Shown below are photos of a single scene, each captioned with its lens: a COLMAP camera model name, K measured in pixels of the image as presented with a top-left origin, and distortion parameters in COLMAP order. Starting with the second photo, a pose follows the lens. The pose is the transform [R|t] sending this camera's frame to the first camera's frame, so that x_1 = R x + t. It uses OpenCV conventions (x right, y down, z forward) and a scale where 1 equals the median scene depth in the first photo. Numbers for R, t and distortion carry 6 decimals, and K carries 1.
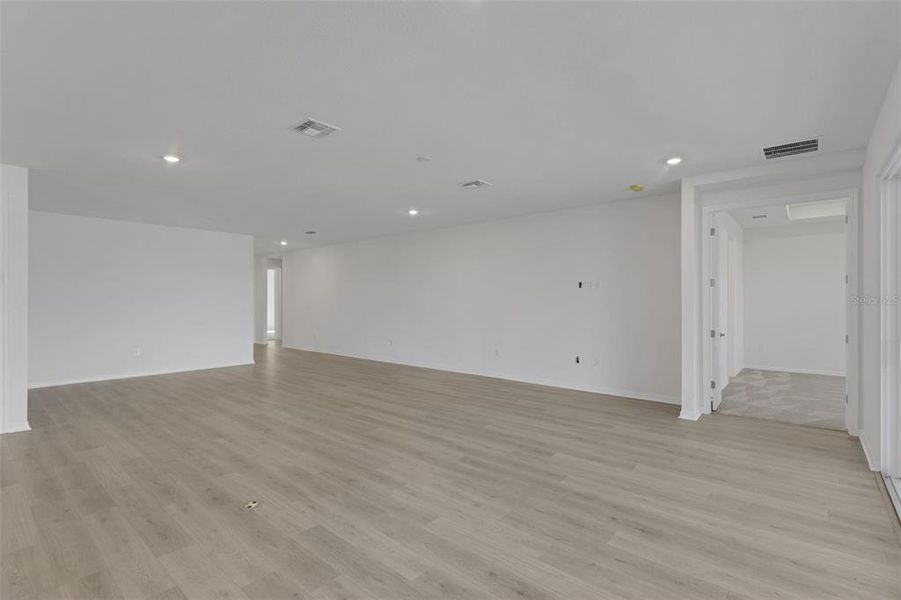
lens RADIAL K [[399.6, 0, 450.3], [0, 399.6, 305.5], [0, 0, 1]] dist [0.001160, 0.000303]
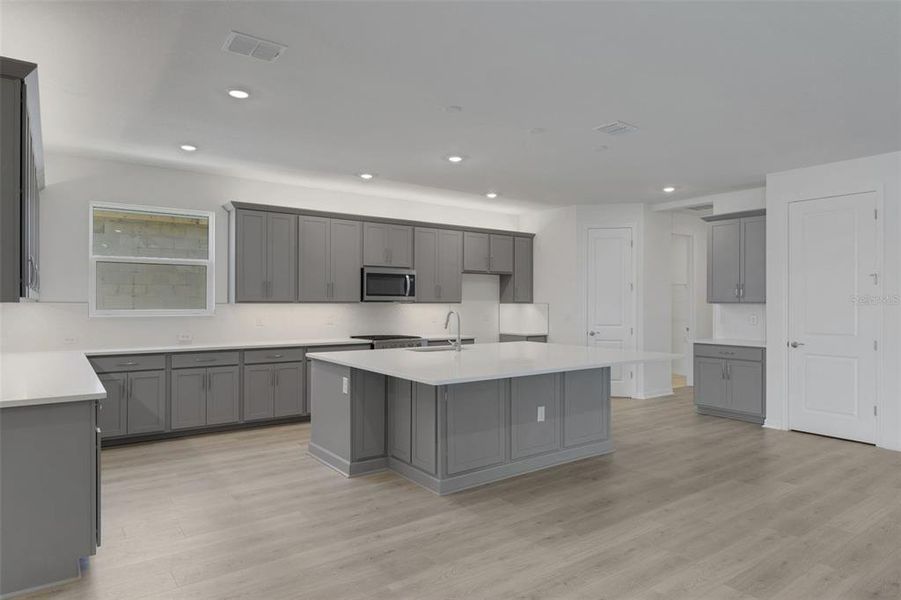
lens RADIAL K [[534.6, 0, 450.5], [0, 534.6, 300.0], [0, 0, 1]] dist [0.002461, 0.000056]
pose [[-0.203498, -0.003885, -0.979068, 0.371388], [-0.010700, 0.999941, -0.001743, 0.002521], [0.979017, 0.010122, -0.203528, 0.416989]]
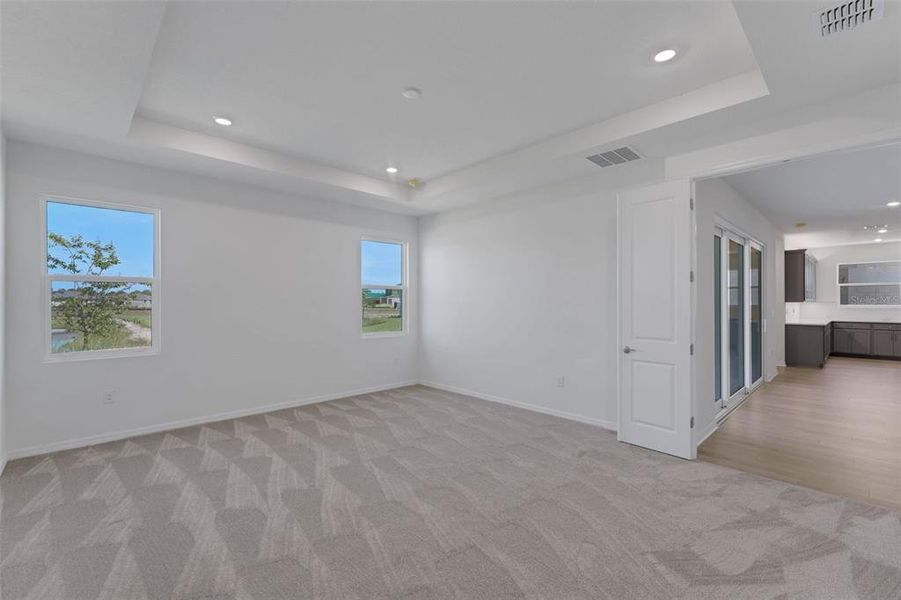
lens RADIAL K [[399.6, 0, 450.3], [0, 399.6, 305.5], [0, 0, 1]] dist [0.001160, 0.000303]
pose [[-0.997812, 0.002785, 0.066050, 1.841875], [0.003472, 0.999941, 0.010284, 0.000326], [-0.066017, 0.010491, -0.997763, 2.369758]]
